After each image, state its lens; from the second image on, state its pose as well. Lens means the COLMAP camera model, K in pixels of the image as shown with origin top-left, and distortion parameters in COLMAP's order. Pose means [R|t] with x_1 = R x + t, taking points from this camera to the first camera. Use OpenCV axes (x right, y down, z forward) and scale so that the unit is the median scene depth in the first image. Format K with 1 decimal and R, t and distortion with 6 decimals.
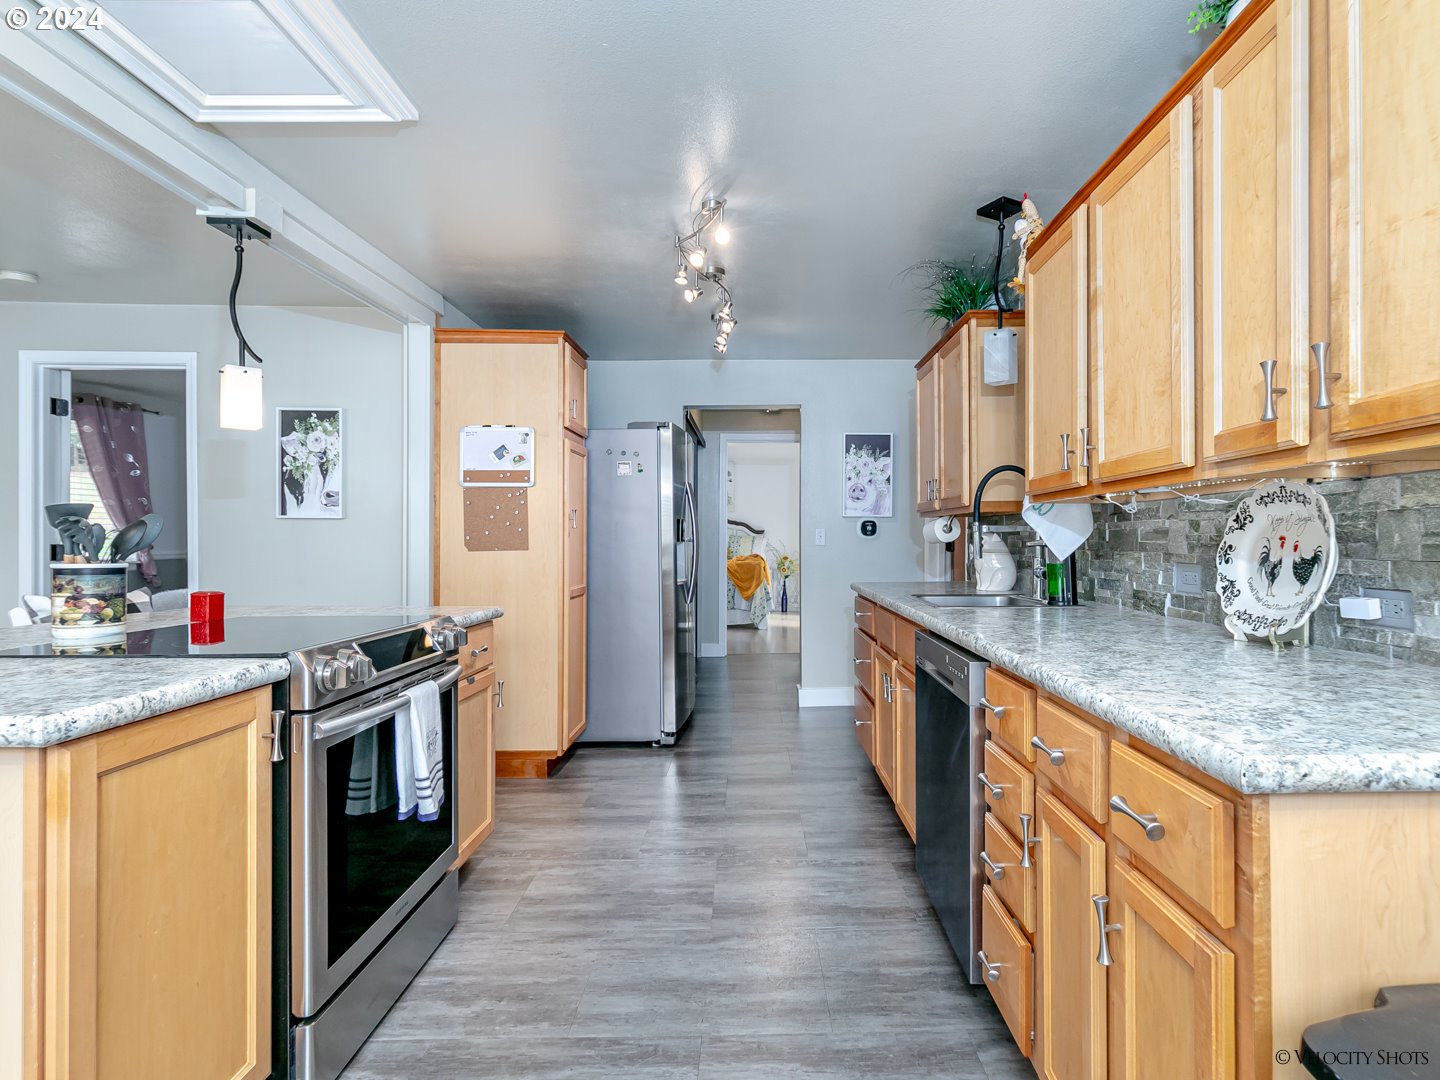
lens RADIAL K [[752.2, 0, 750.5], [0, 752.2, 536.2], [0, 0, 1]] dist [0.000212, -0.000033]
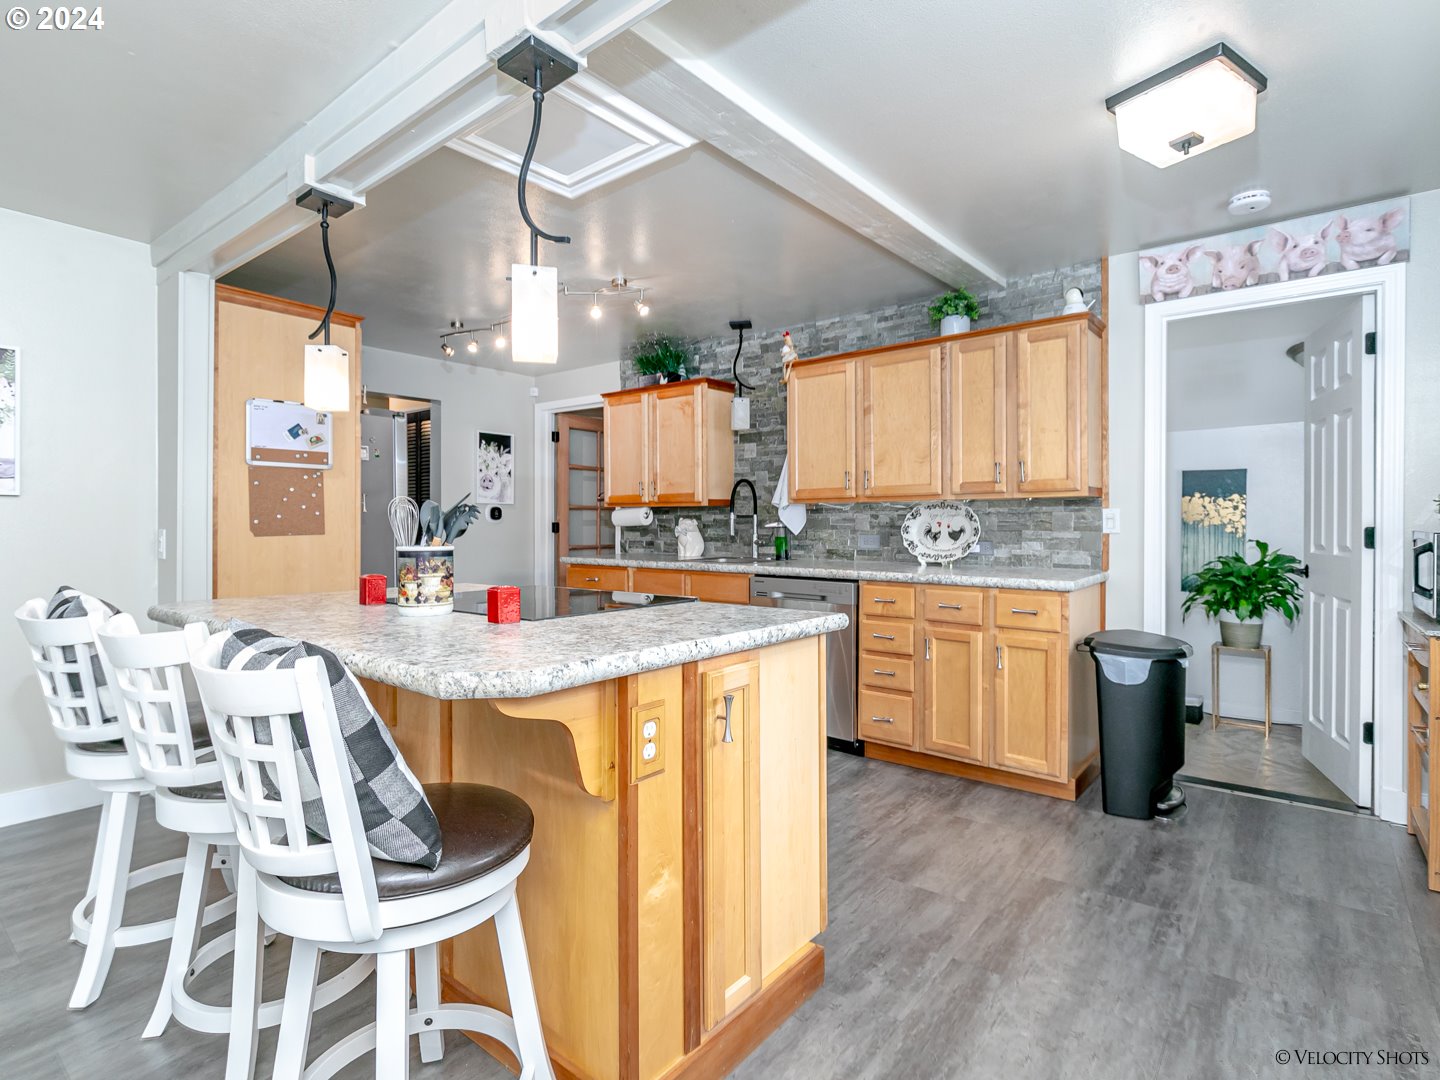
lens RADIAL K [[737.4, 0, 723.8], [0, 737.4, 530.6], [0, 0, 1]] dist [-0.002035, -0.000411]
pose [[0.635104, -0.008510, 0.772380, -0.704953], [-0.003203, 0.999902, 0.013650, -0.001389], [-0.772420, -0.011143, 0.635015, -0.003498]]
